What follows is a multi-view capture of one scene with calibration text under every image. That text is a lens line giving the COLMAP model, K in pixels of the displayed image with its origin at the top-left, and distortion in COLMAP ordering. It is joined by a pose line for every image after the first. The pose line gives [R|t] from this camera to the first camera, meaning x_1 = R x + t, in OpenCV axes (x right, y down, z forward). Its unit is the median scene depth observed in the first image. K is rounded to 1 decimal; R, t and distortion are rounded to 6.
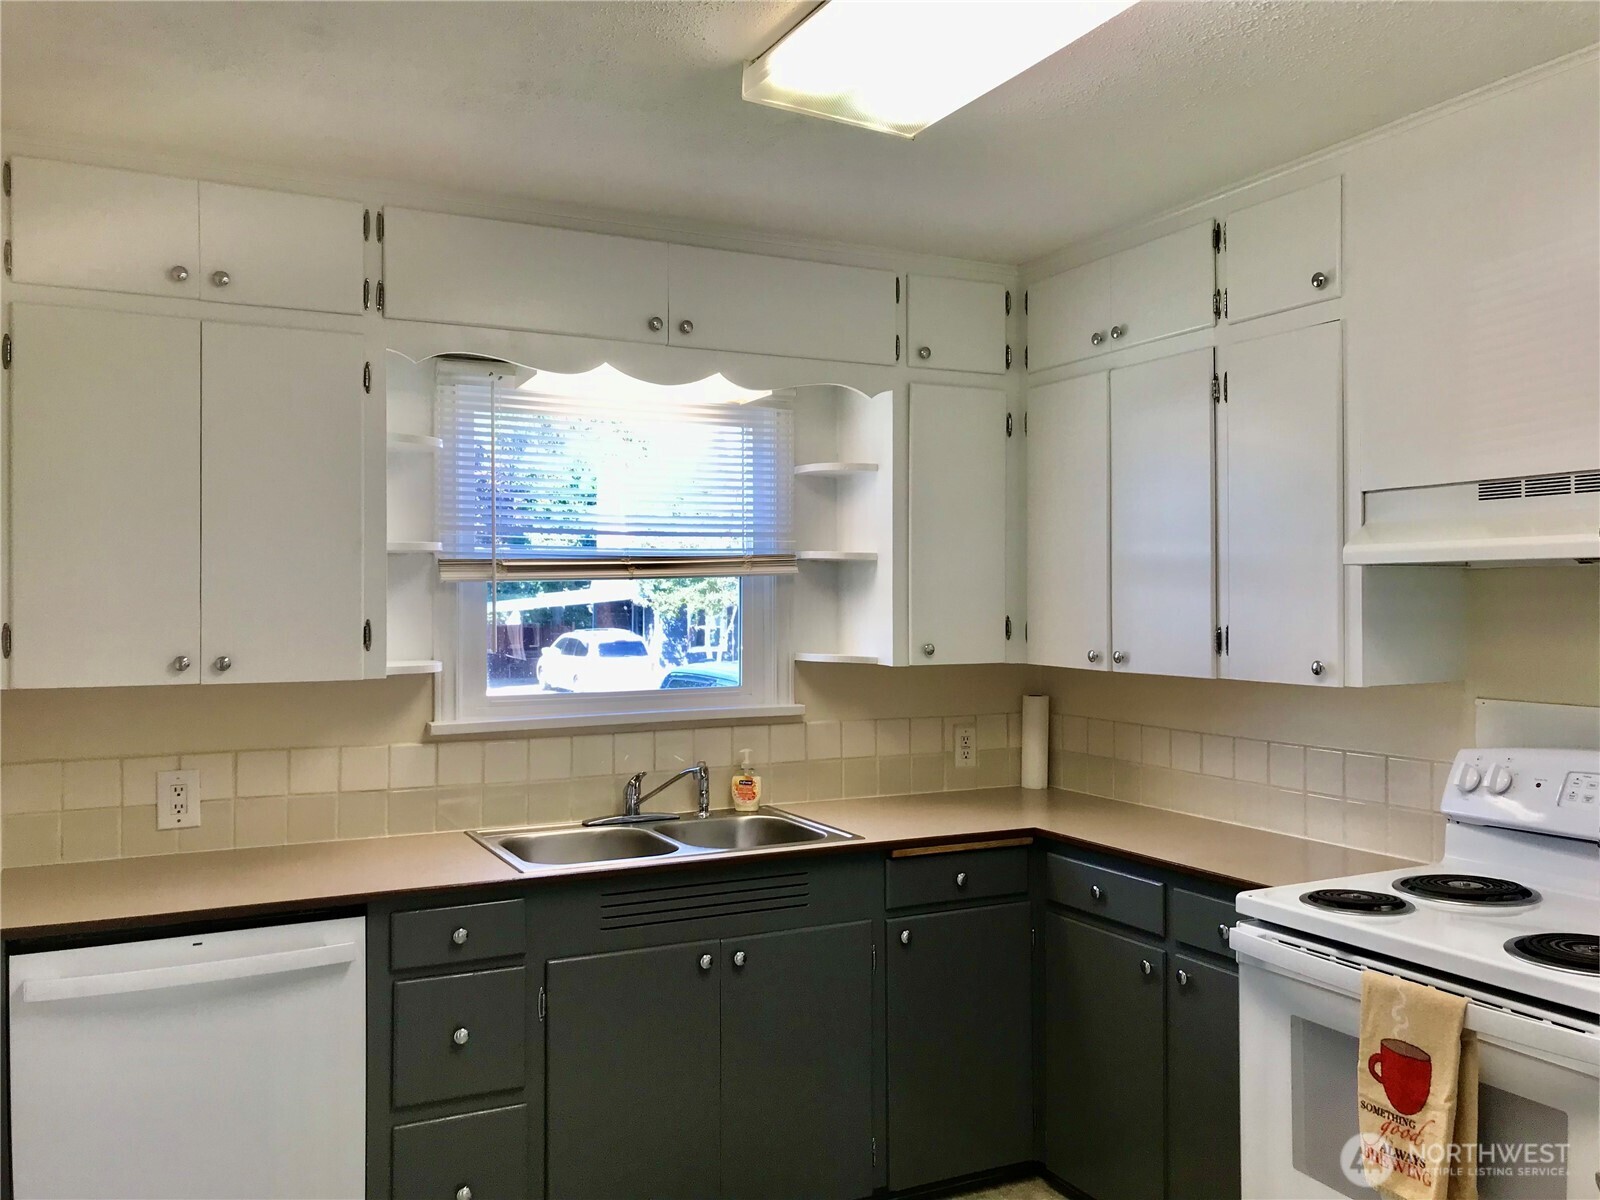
lens RADIAL K [[1316.6, 0, 803.8], [0, 1316.6, 588.4], [0, 0, 1]] dist [0.028635, -0.011275]
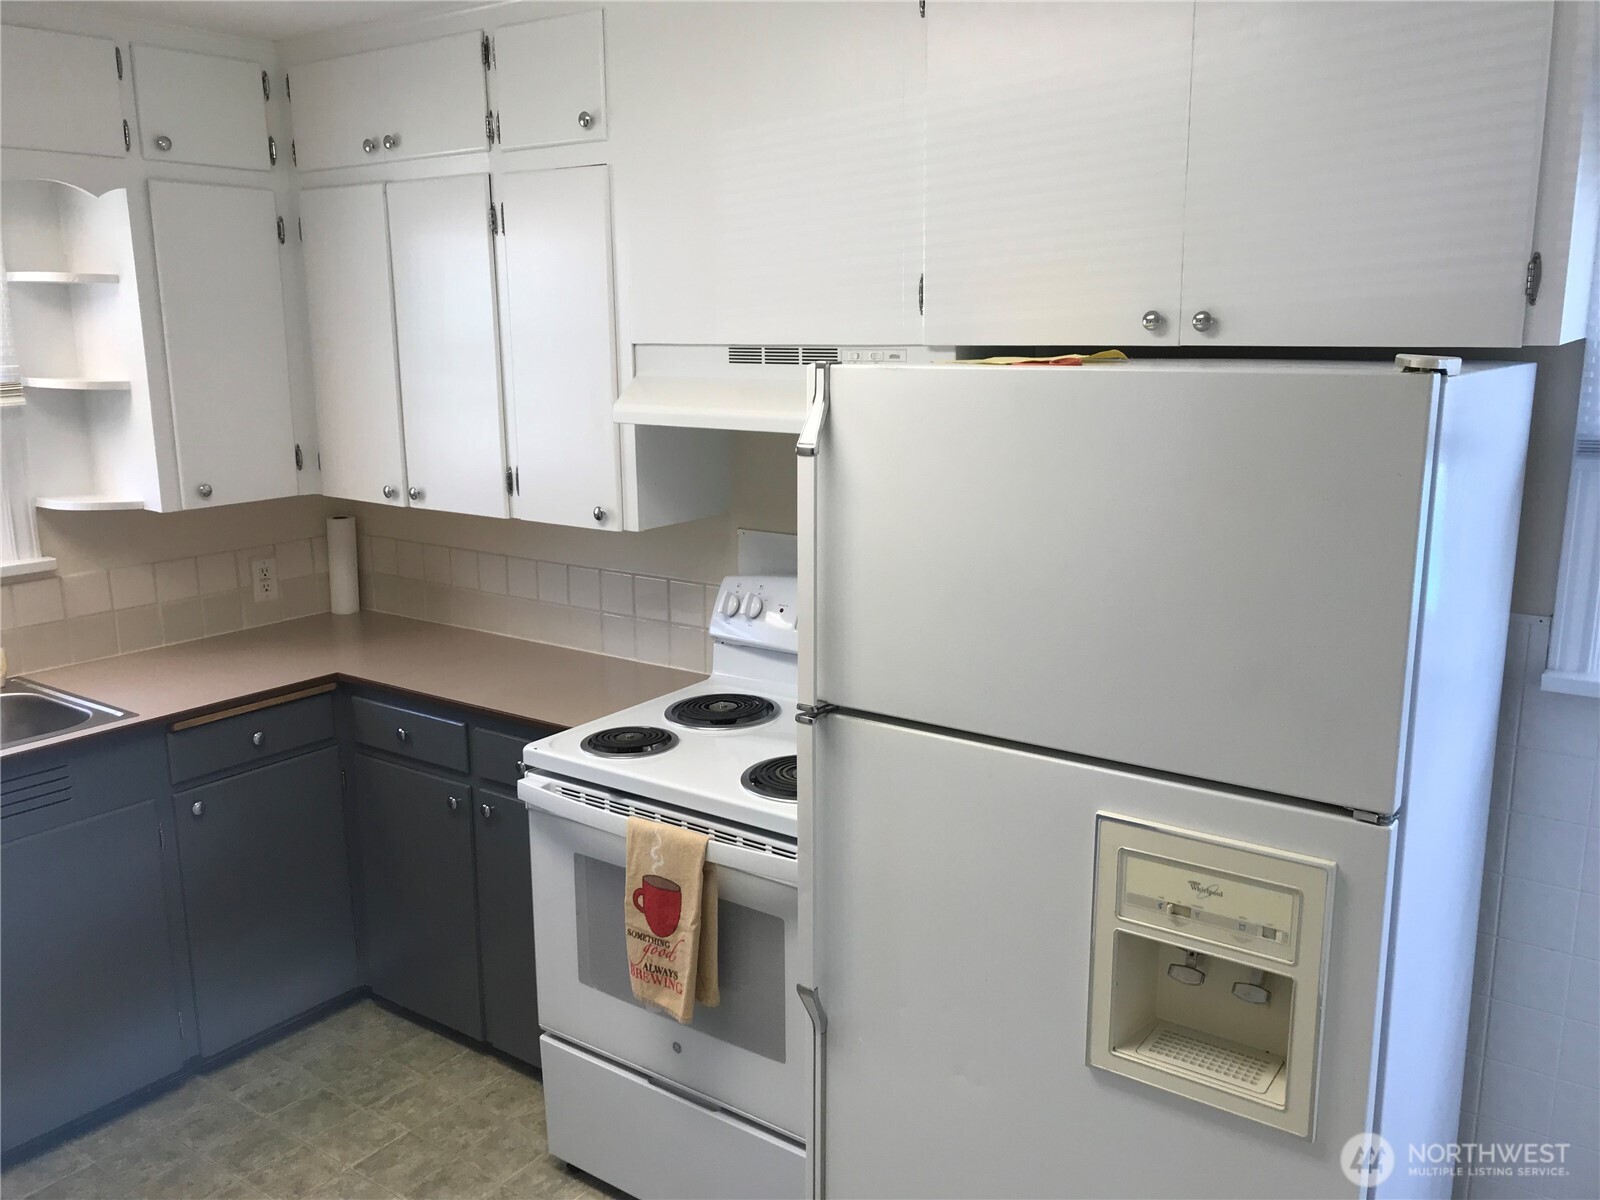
lens RADIAL K [[1316.6, 0, 795.2], [0, 1316.6, 599.6], [0, 0, 1]] dist [0.028635, -0.011275]
pose [[0.892086, -0.096657, 0.441407, 0.057069], [0.000798, 0.977190, 0.212368, -0.085626], [-0.451865, -0.189098, 0.871814, 0.012574]]
